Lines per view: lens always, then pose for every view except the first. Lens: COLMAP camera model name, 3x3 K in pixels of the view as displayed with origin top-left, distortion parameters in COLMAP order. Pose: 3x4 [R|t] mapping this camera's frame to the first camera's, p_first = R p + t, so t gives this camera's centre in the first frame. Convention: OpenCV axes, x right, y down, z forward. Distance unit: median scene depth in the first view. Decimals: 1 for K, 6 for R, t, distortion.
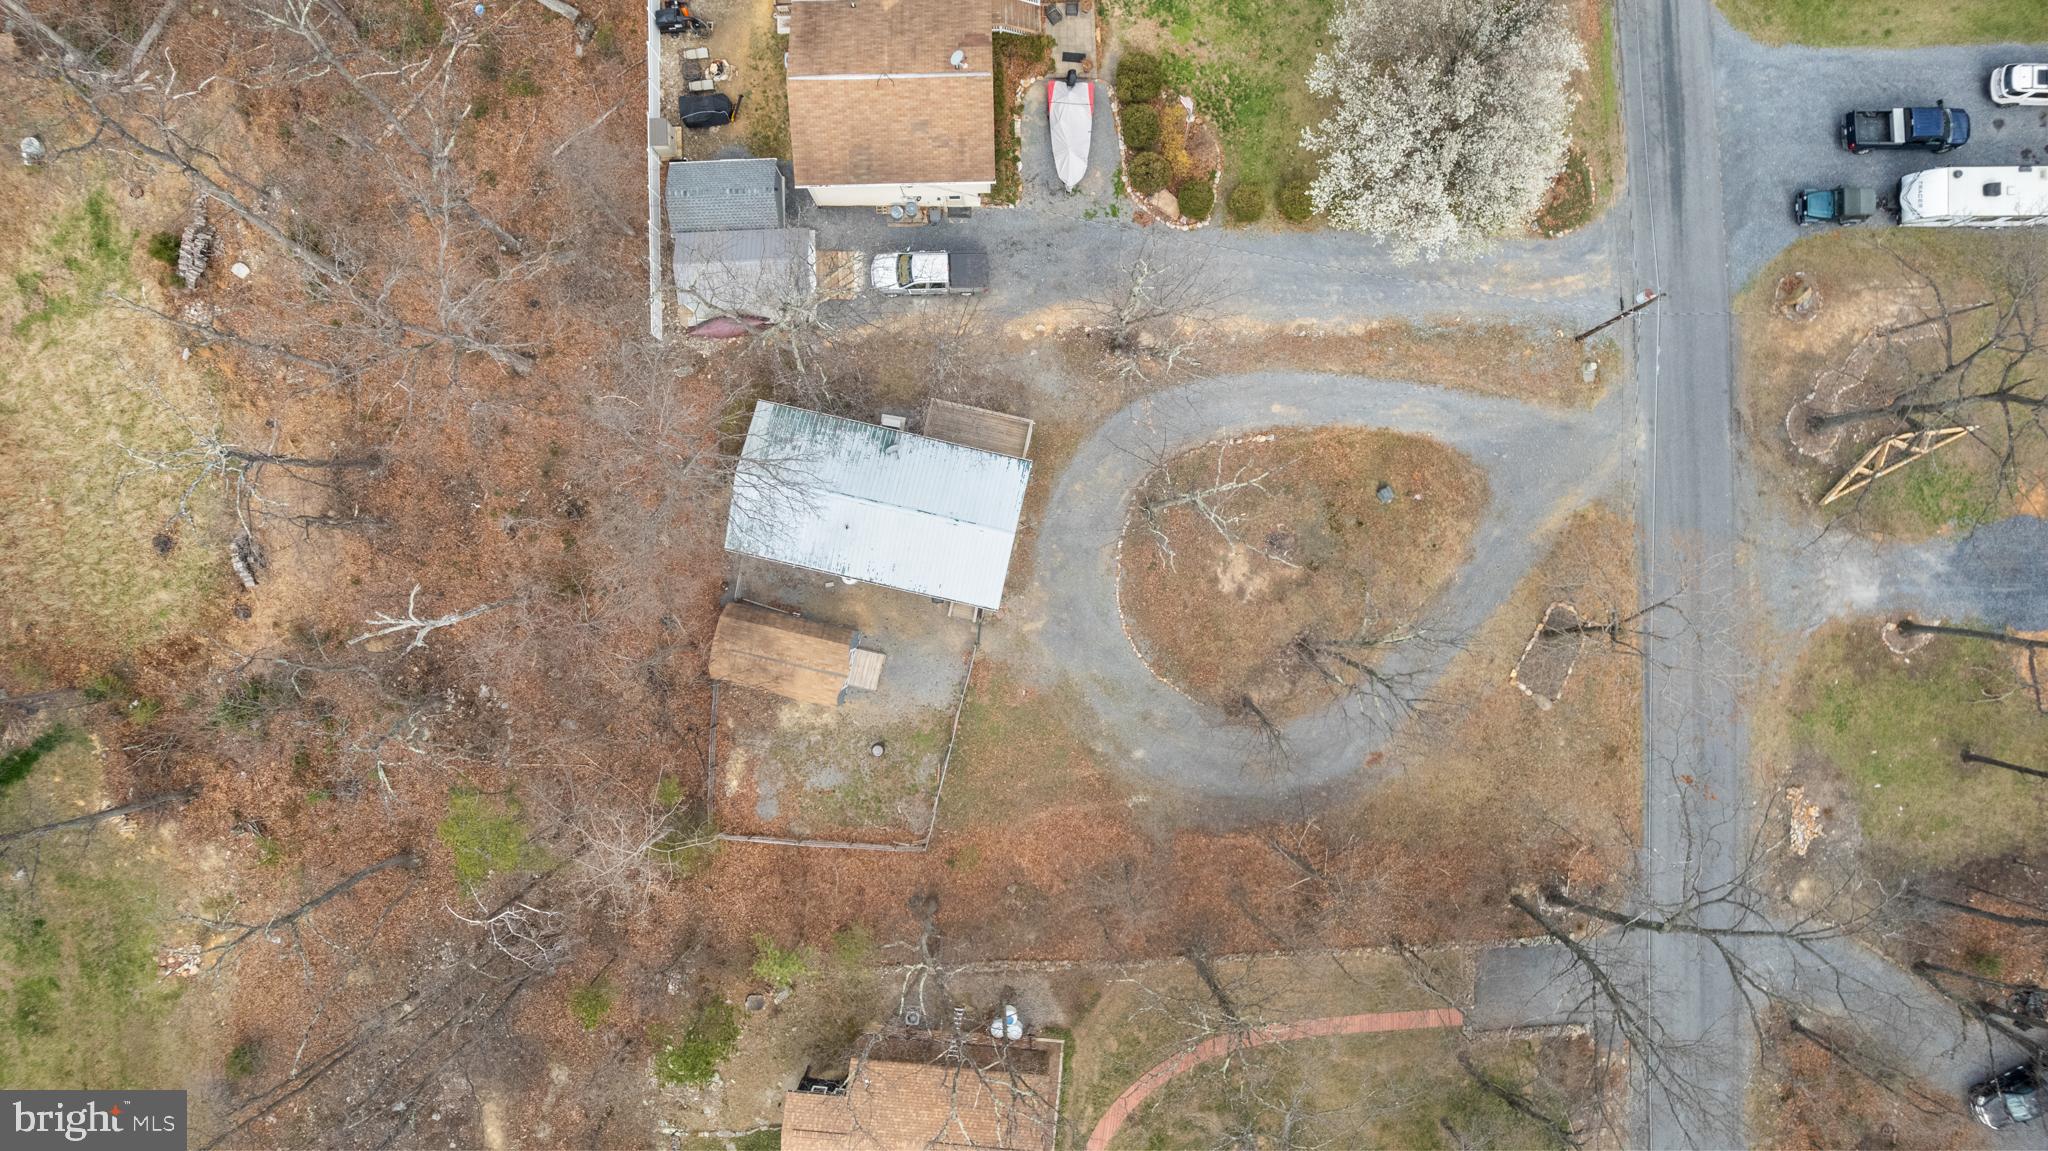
lens RADIAL K [[1325.8, 0, 1024.0], [0, 1325.8, 575.5], [0, 0, 1]] dist [-0.057675, 0.056260]
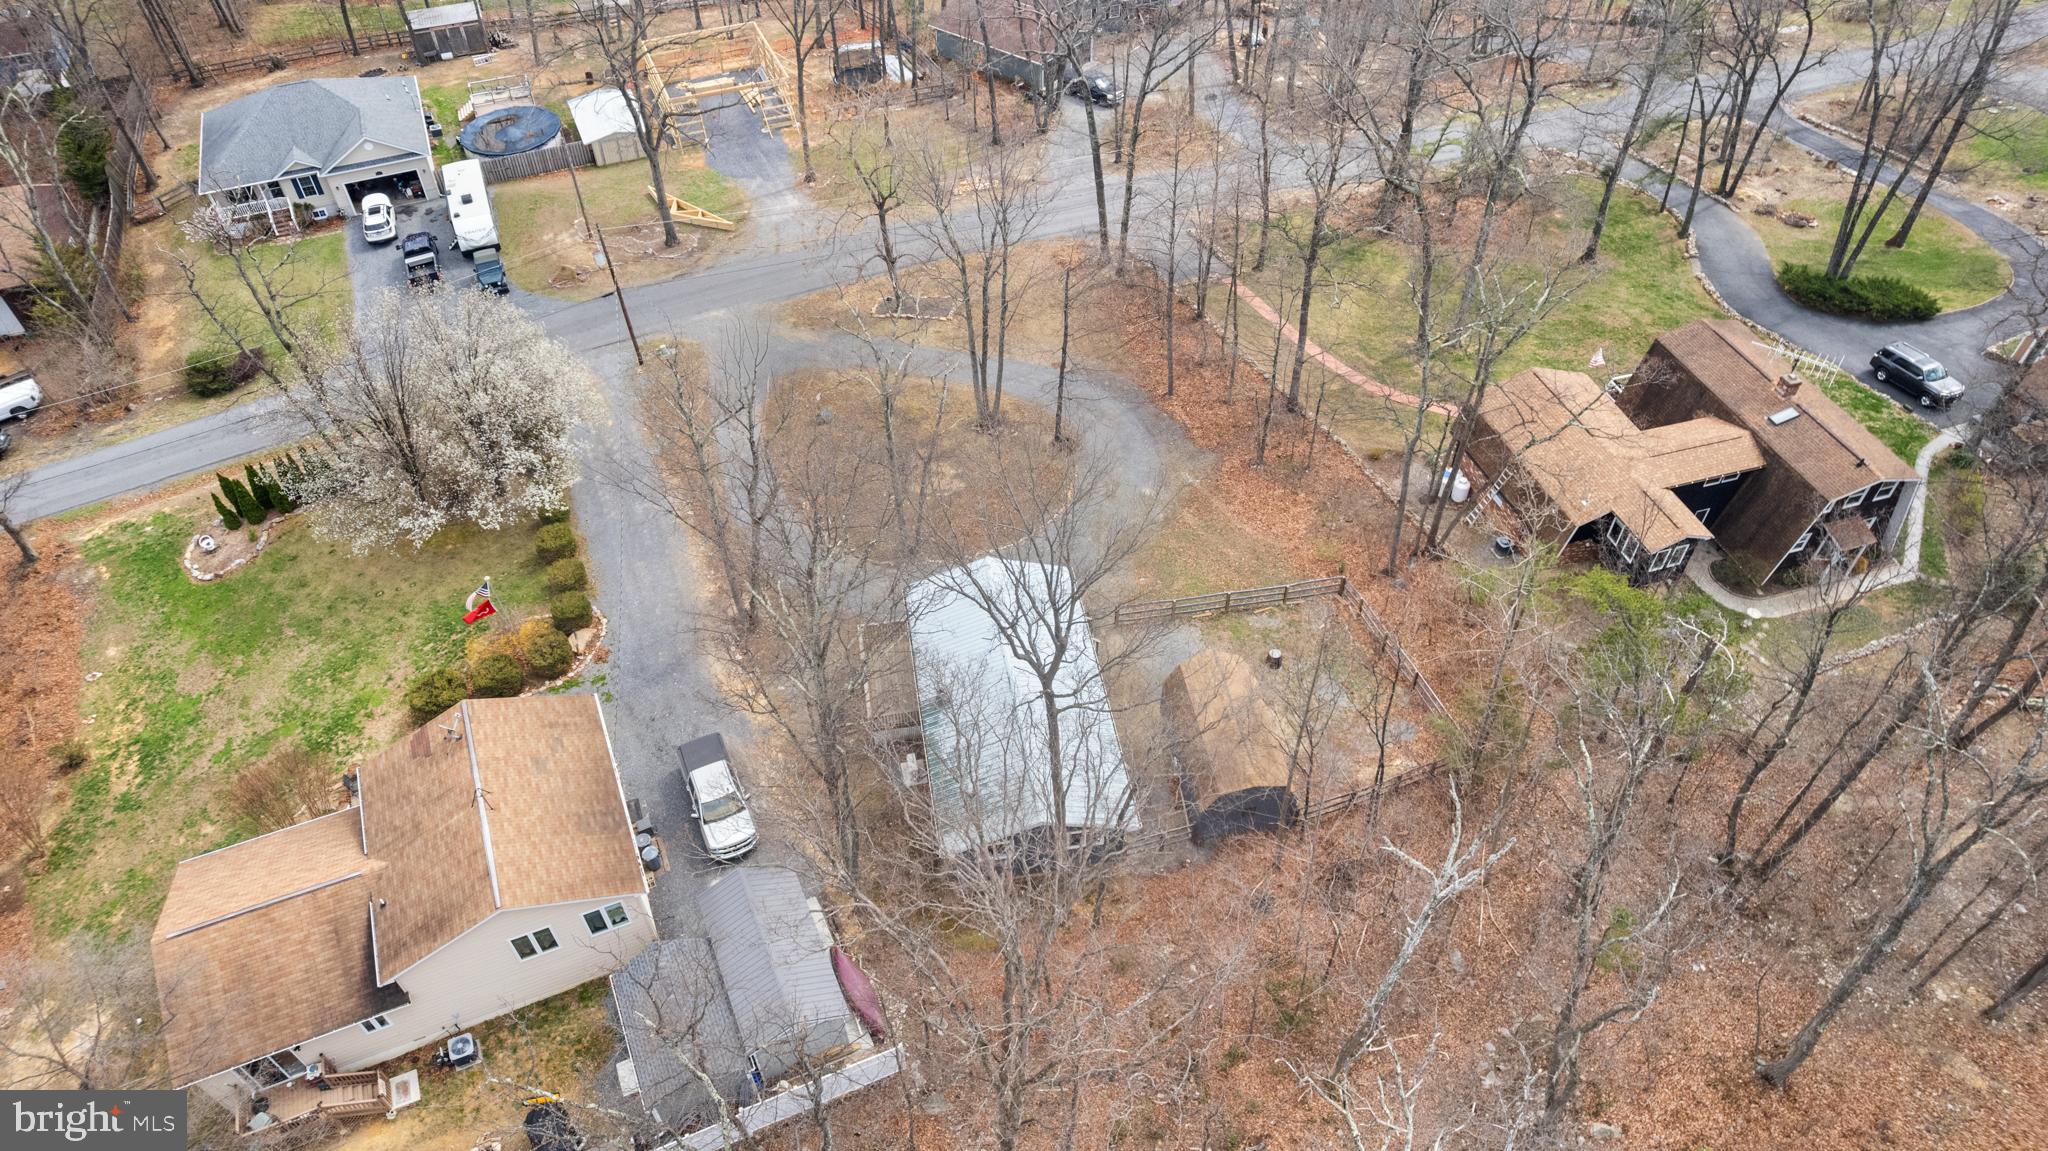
lens RADIAL K [[1325.8, 0, 1024.0], [0, 1325.8, 575.5], [0, 0, 1]] dist [-0.057675, 0.056260]
pose [[-0.377327, -0.665336, 0.644168, -0.552504], [0.926064, -0.275215, 0.258191, -0.221718], [0.005501, 0.693963, 0.719989, 0.326470]]
